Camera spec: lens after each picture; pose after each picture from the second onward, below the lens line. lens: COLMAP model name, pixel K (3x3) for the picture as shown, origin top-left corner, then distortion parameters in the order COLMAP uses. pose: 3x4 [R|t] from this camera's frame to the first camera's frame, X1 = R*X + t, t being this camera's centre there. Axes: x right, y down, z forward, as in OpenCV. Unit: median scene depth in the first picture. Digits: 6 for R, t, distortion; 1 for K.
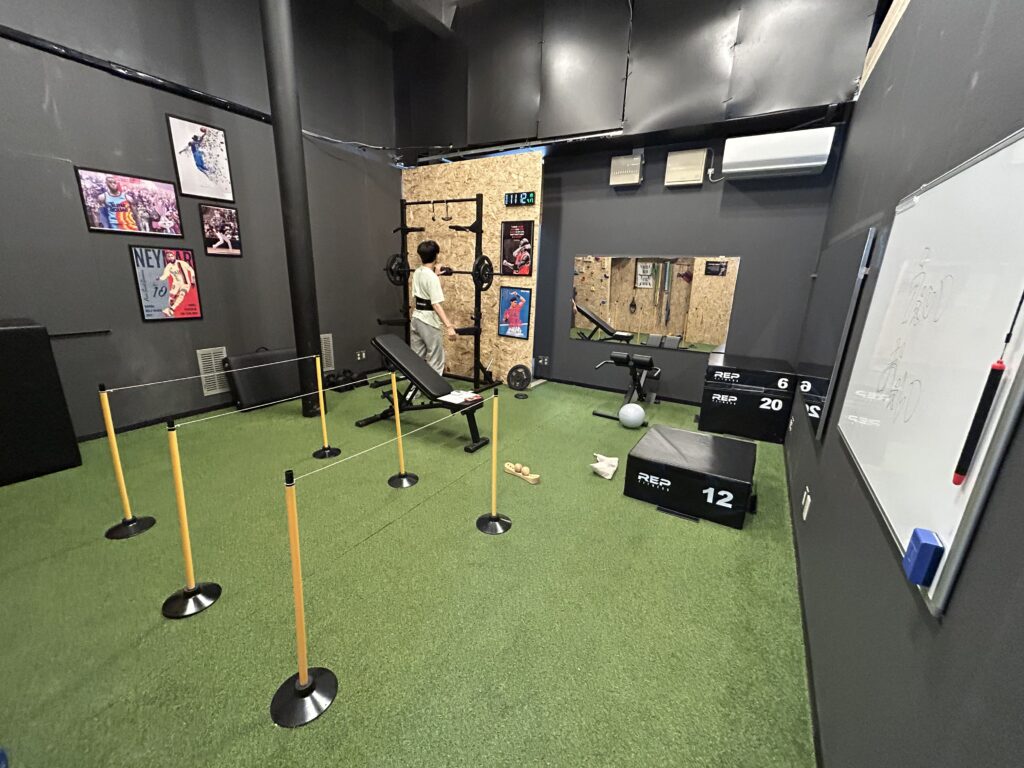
lens RADIAL K [[412.1, 0, 512.0], [0, 412.1, 384.0], [0, 0, 1]] dist [-0.000933, -0.000480]
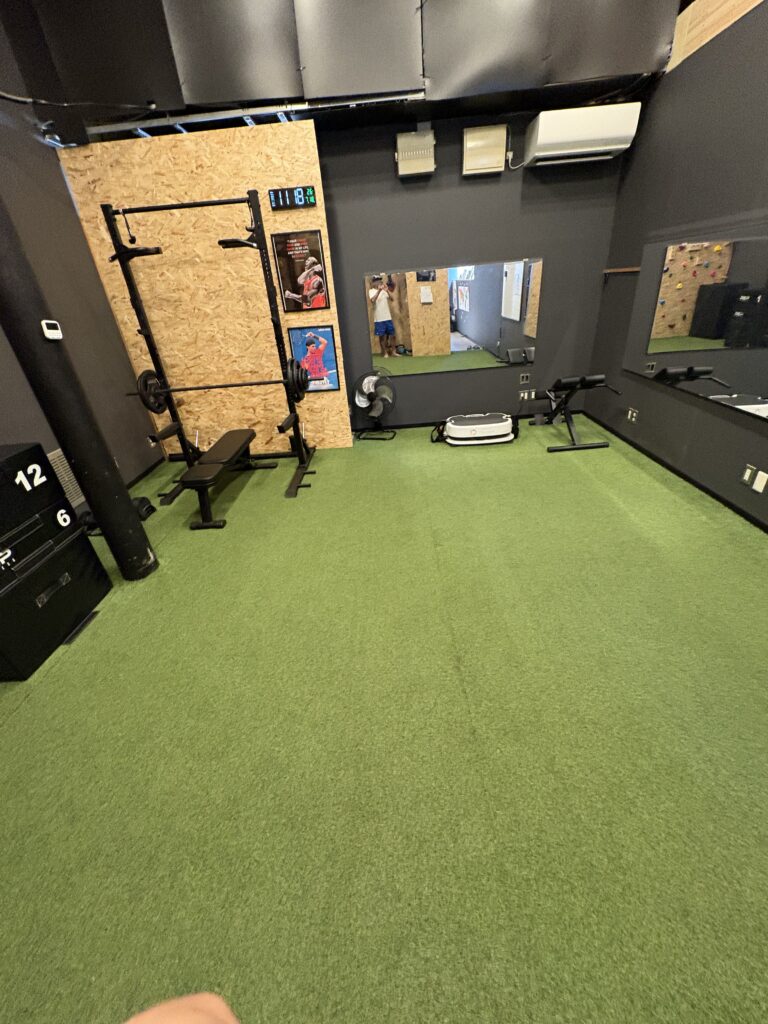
lens RADIAL K [[406.0, 0, 384.0], [0, 406.0, 512.0], [0, 0, 1]] dist [-0.002539, 0.000234]
pose [[0.851351, -0.340069, 0.399443, -0.323314], [0.236256, 0.928387, 0.286847, -0.098943], [-0.468385, -0.149837, 0.870726, 0.212615]]
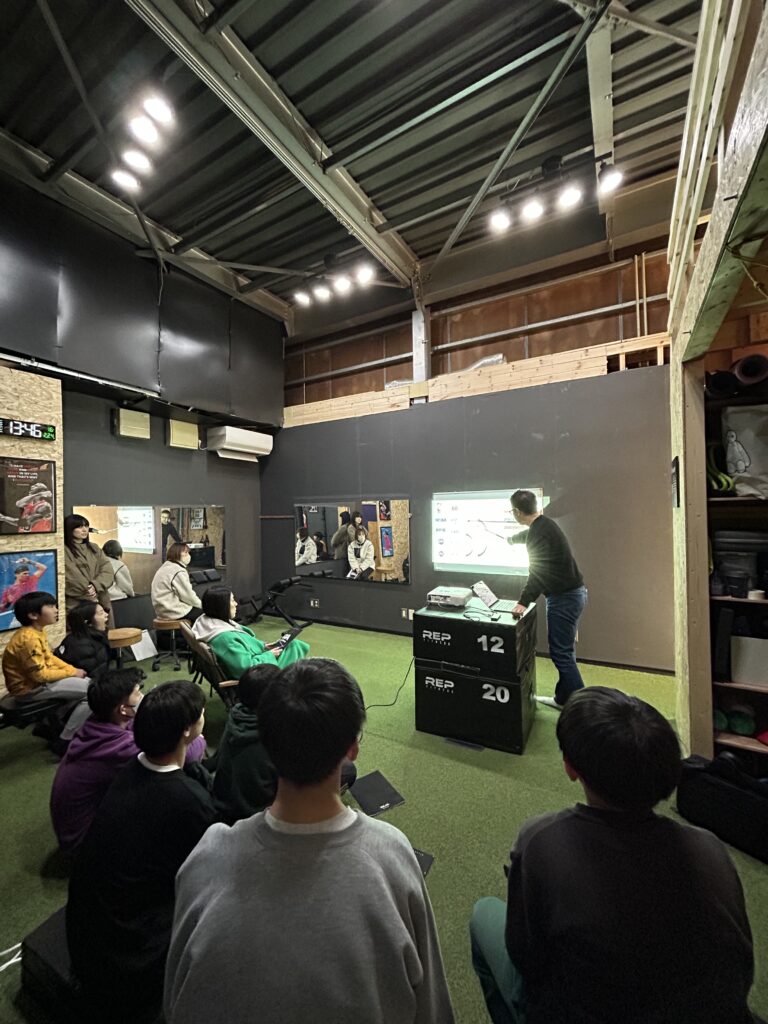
lens RADIAL K [[412.1, 0, 384.0], [0, 412.1, 512.0], [0, 0, 1]] dist [-0.000933, -0.000480]
pose [[-0.008985, -0.028105, 0.999565, -0.707805], [0.273975, 0.961284, 0.029491, -0.165239], [-0.961695, 0.274121, -0.000937, 0.447487]]
